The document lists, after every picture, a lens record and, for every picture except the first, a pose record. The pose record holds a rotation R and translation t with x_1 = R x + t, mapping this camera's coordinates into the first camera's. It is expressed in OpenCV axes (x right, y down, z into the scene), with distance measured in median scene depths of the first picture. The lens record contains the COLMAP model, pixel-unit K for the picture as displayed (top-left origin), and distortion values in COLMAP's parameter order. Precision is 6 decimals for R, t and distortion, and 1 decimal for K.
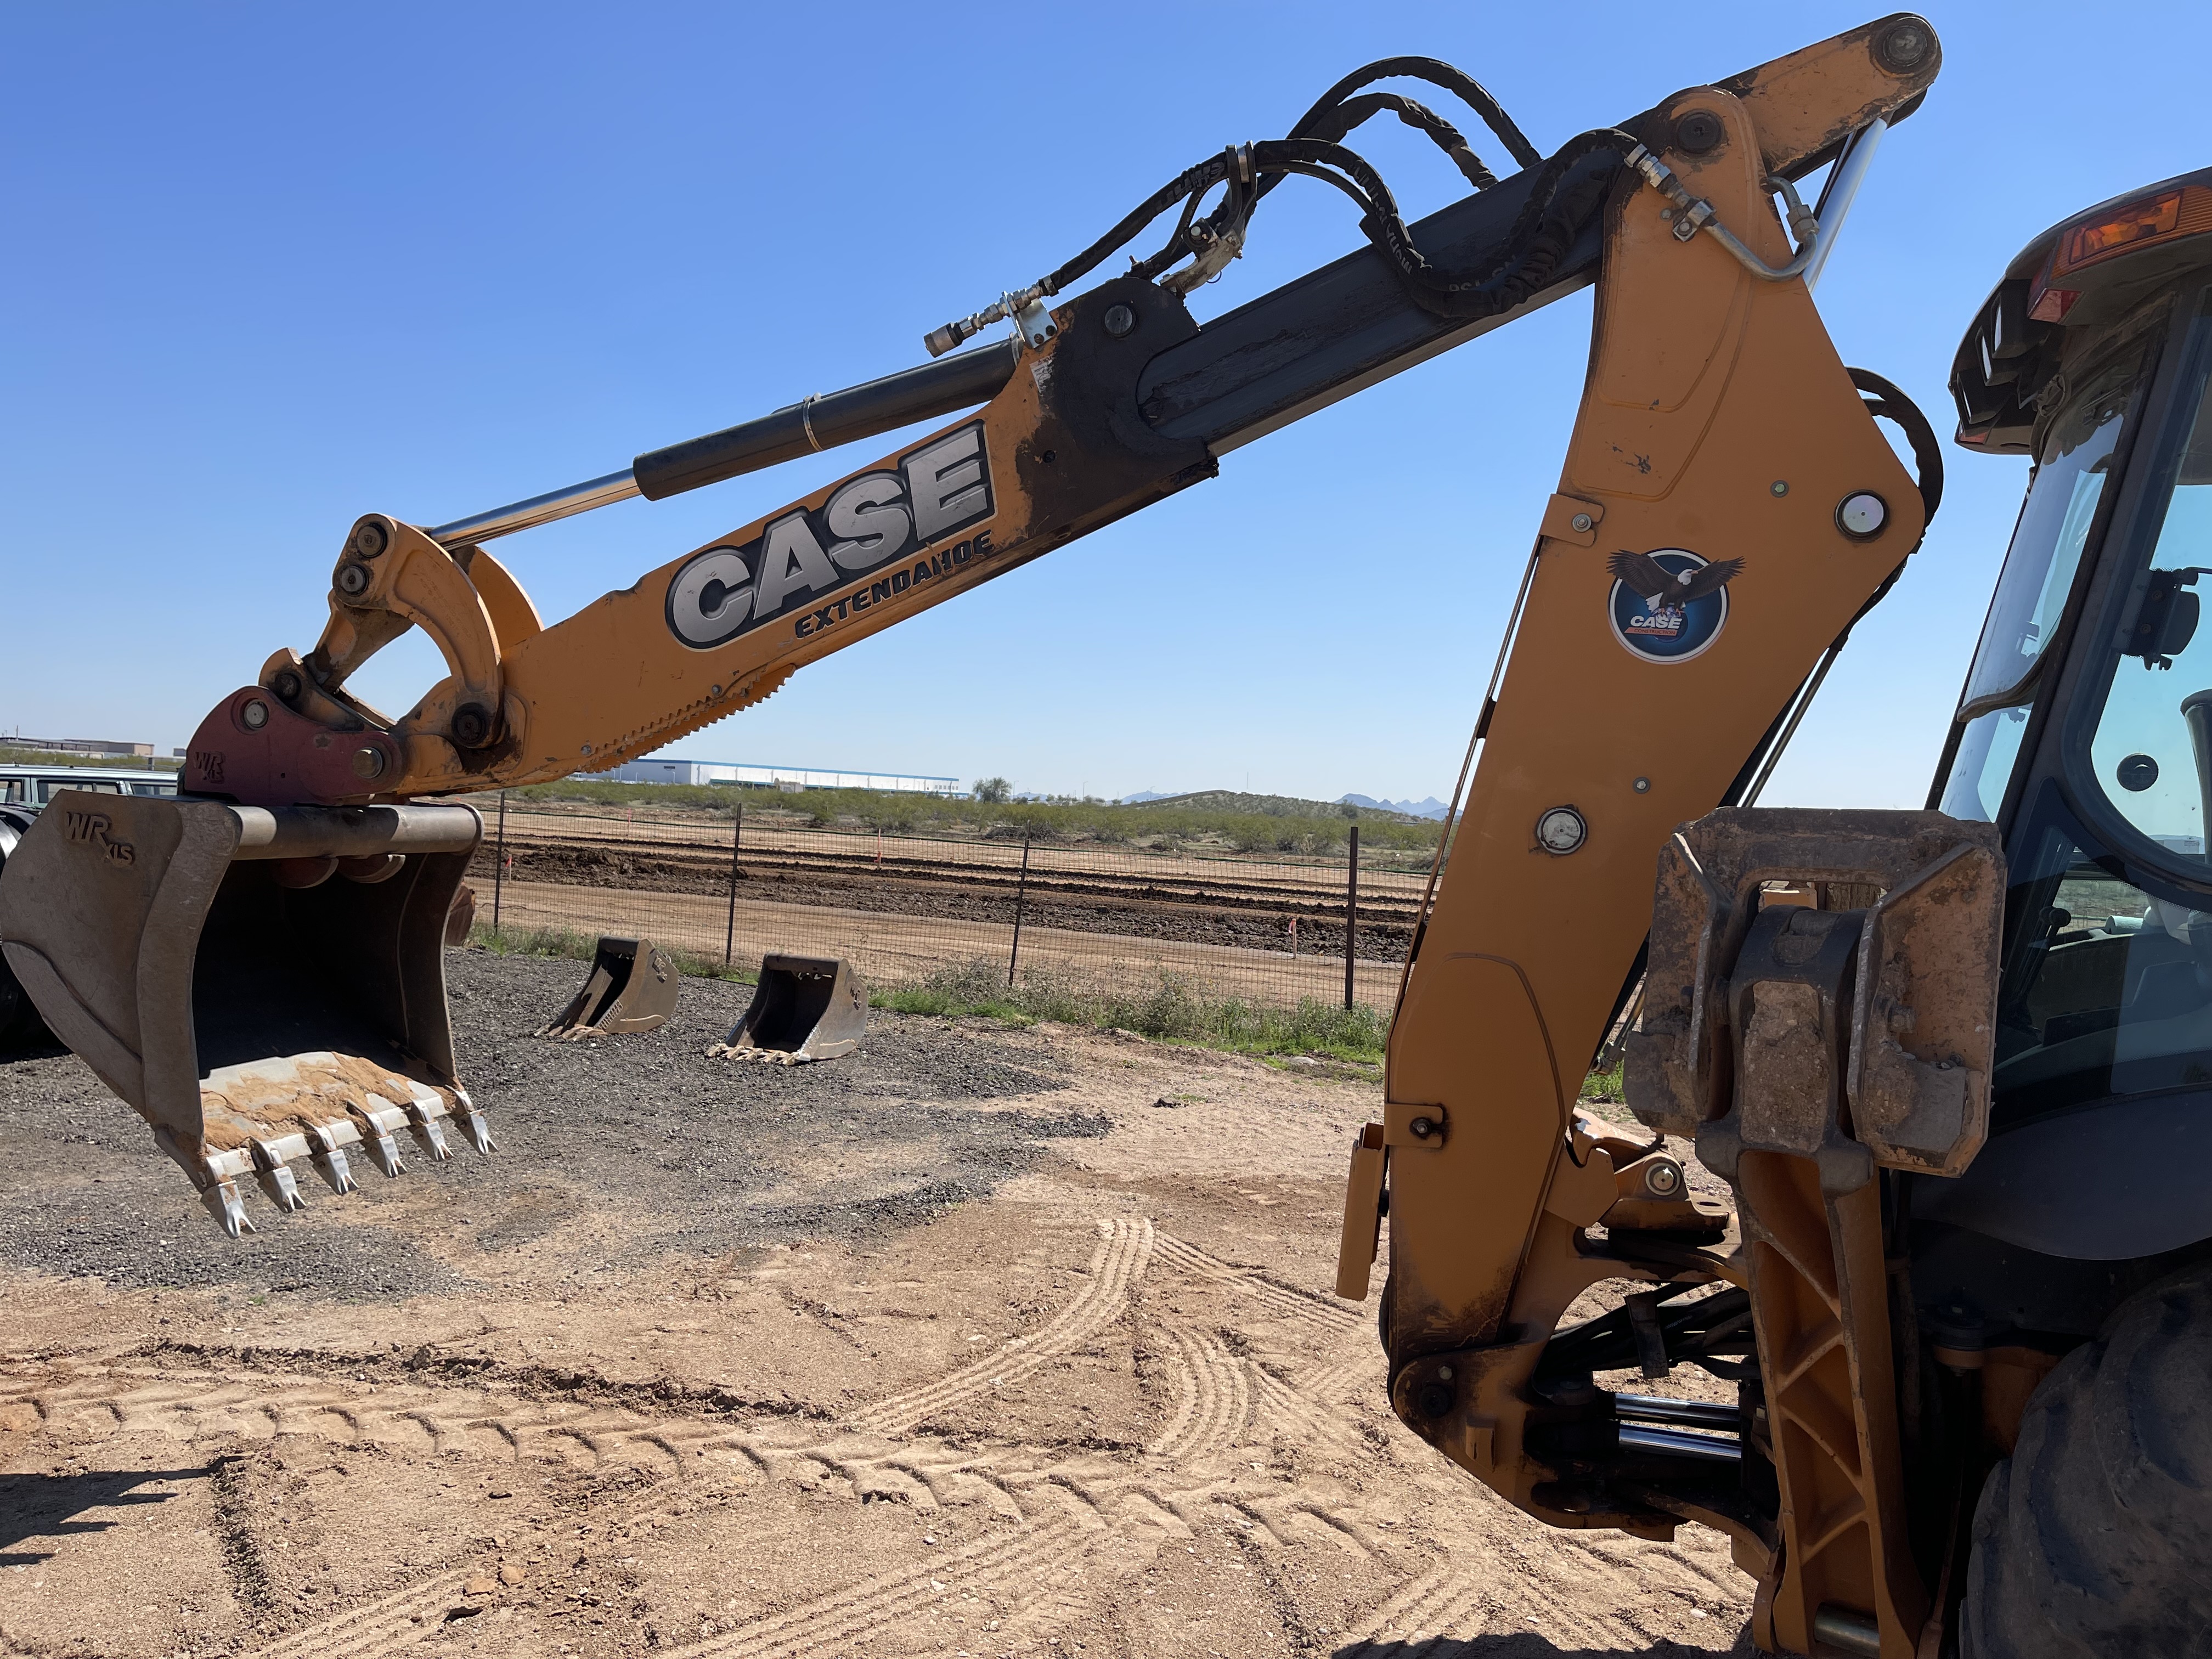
lens RADIAL K [[1623.7, 0, 1108.1], [0, 1623.7, 824.8], [0, 0, 1]] dist [0.007285, -0.016169]
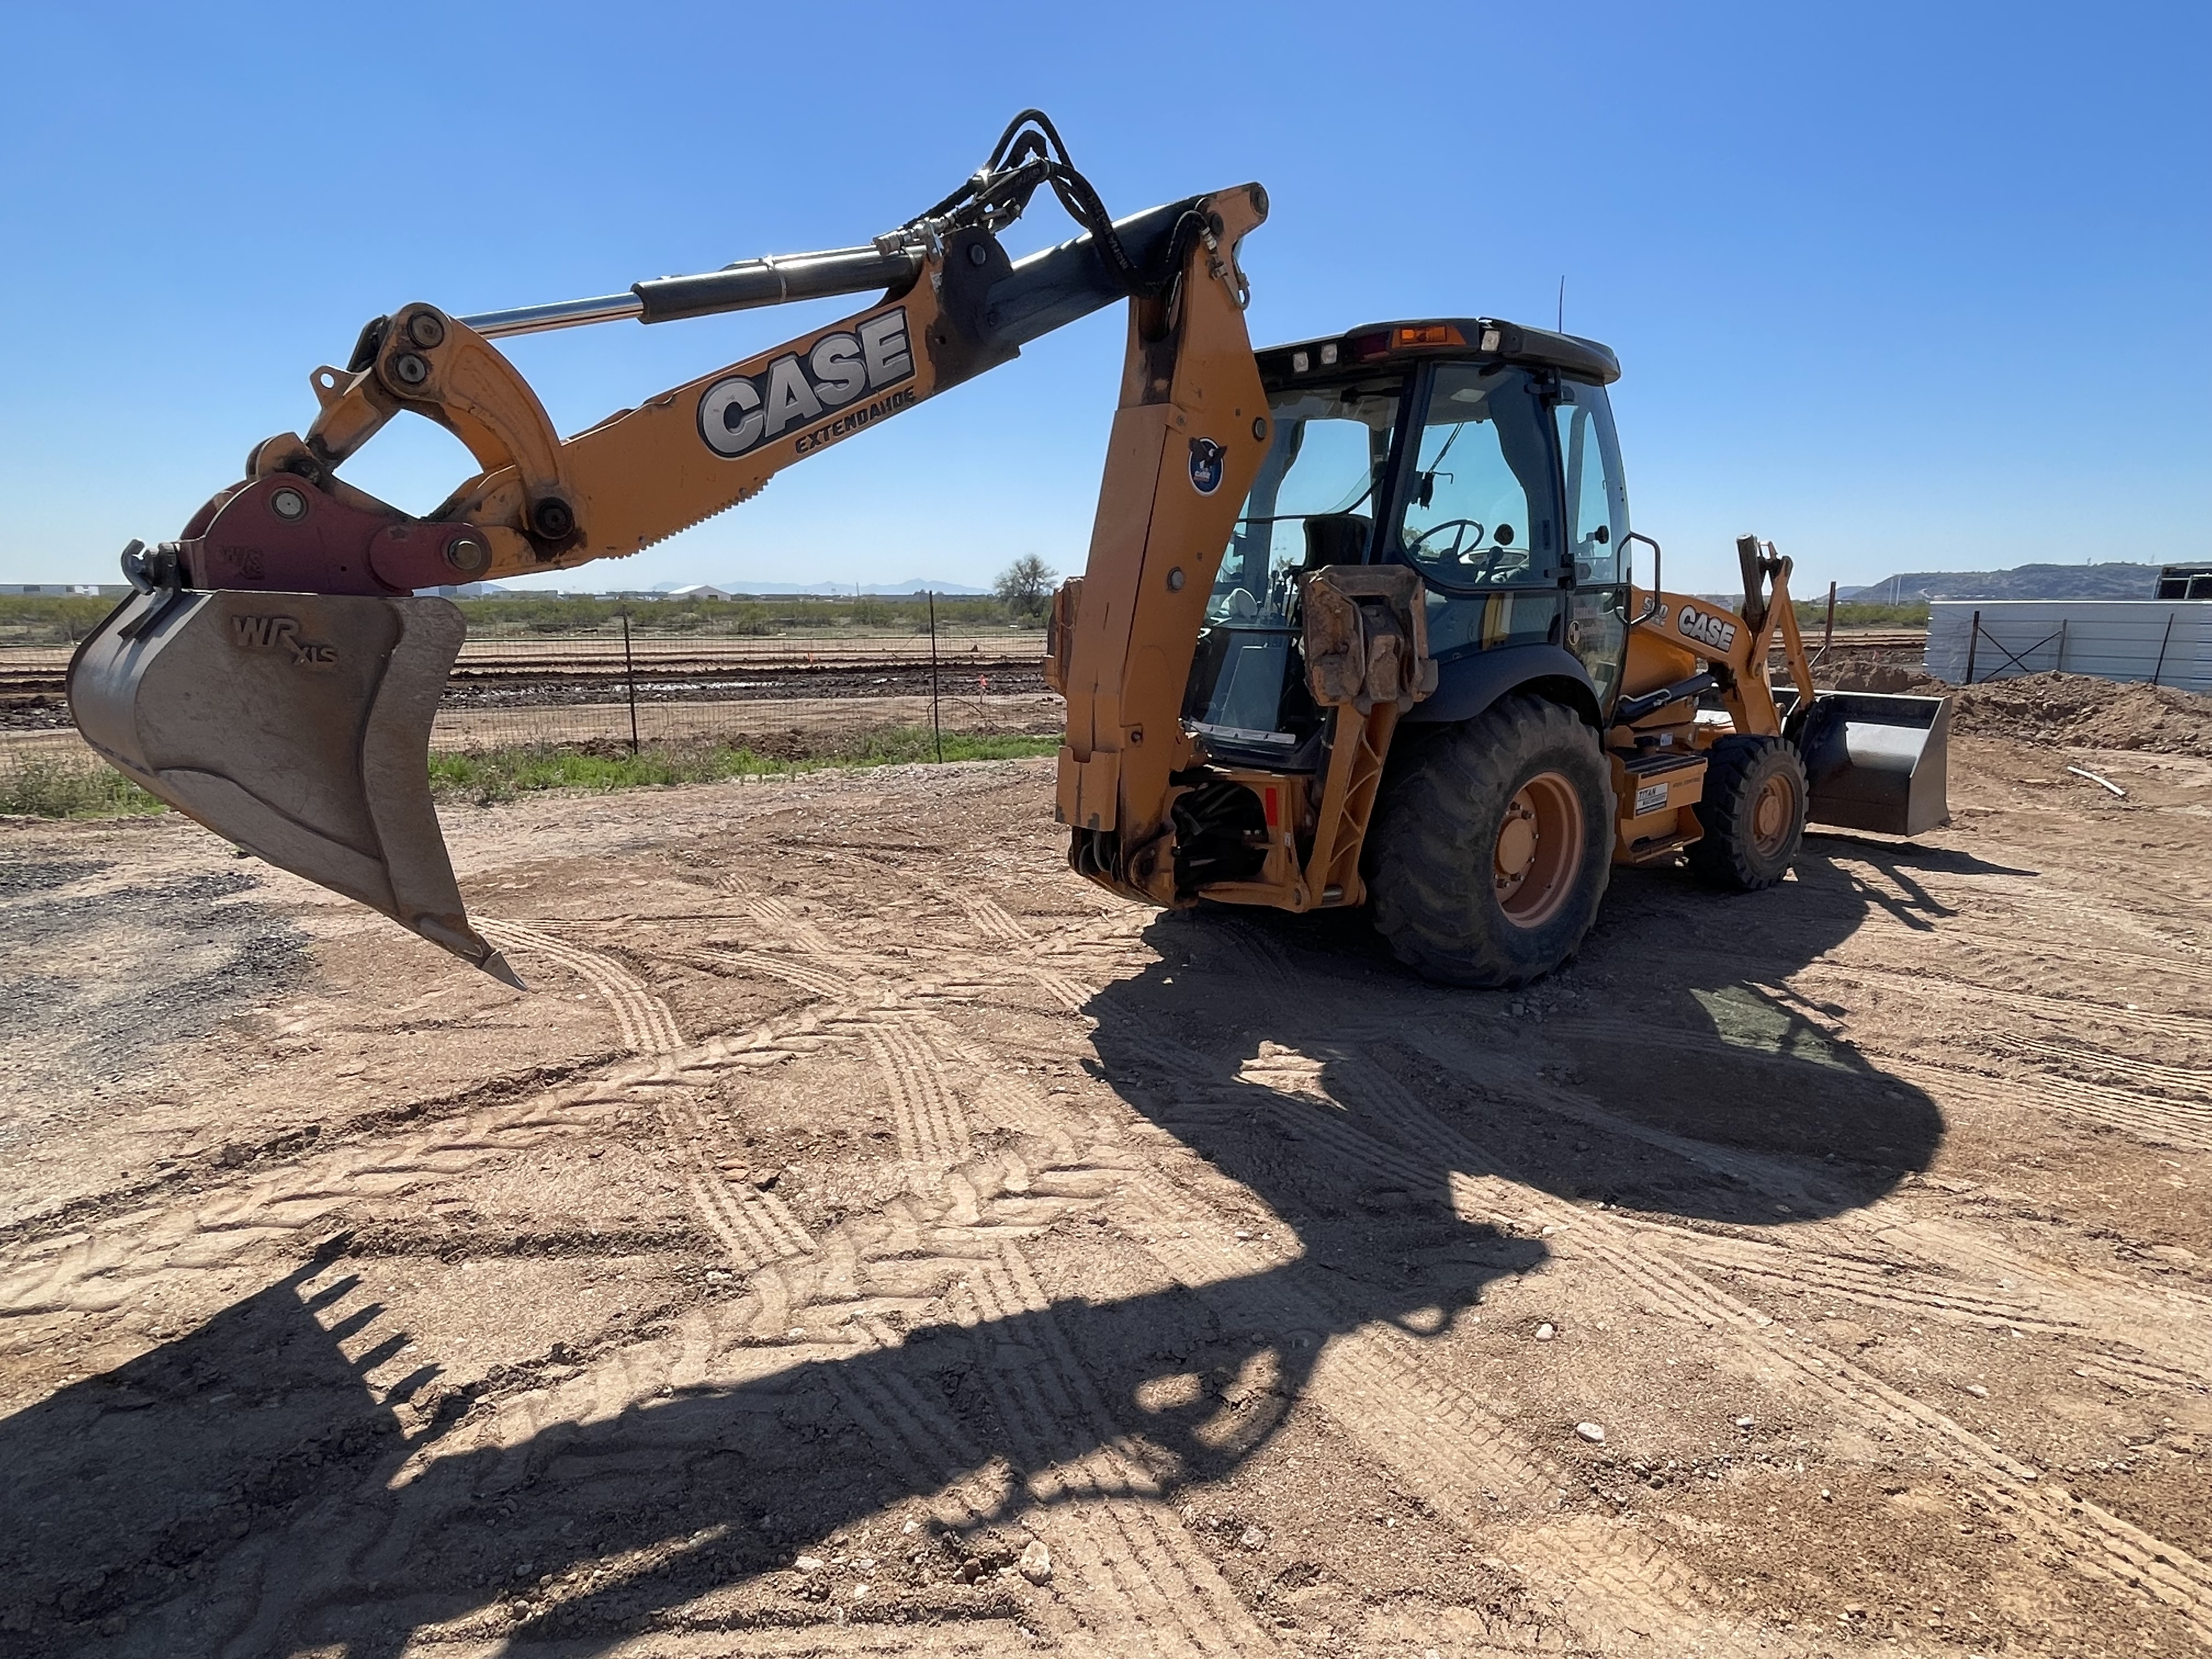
lens RADIAL K [[1234.2, 0, 1109.7], [0, 1234.2, 836.6], [0, 0, 1]] dist [-0.017869, -0.001276]
pose [[0.526118, -0.205036, 0.825324, -0.972833], [0.025109, 0.973822, 0.225922, -0.029775], [-0.850041, -0.098138, 0.517493, 0.221391]]
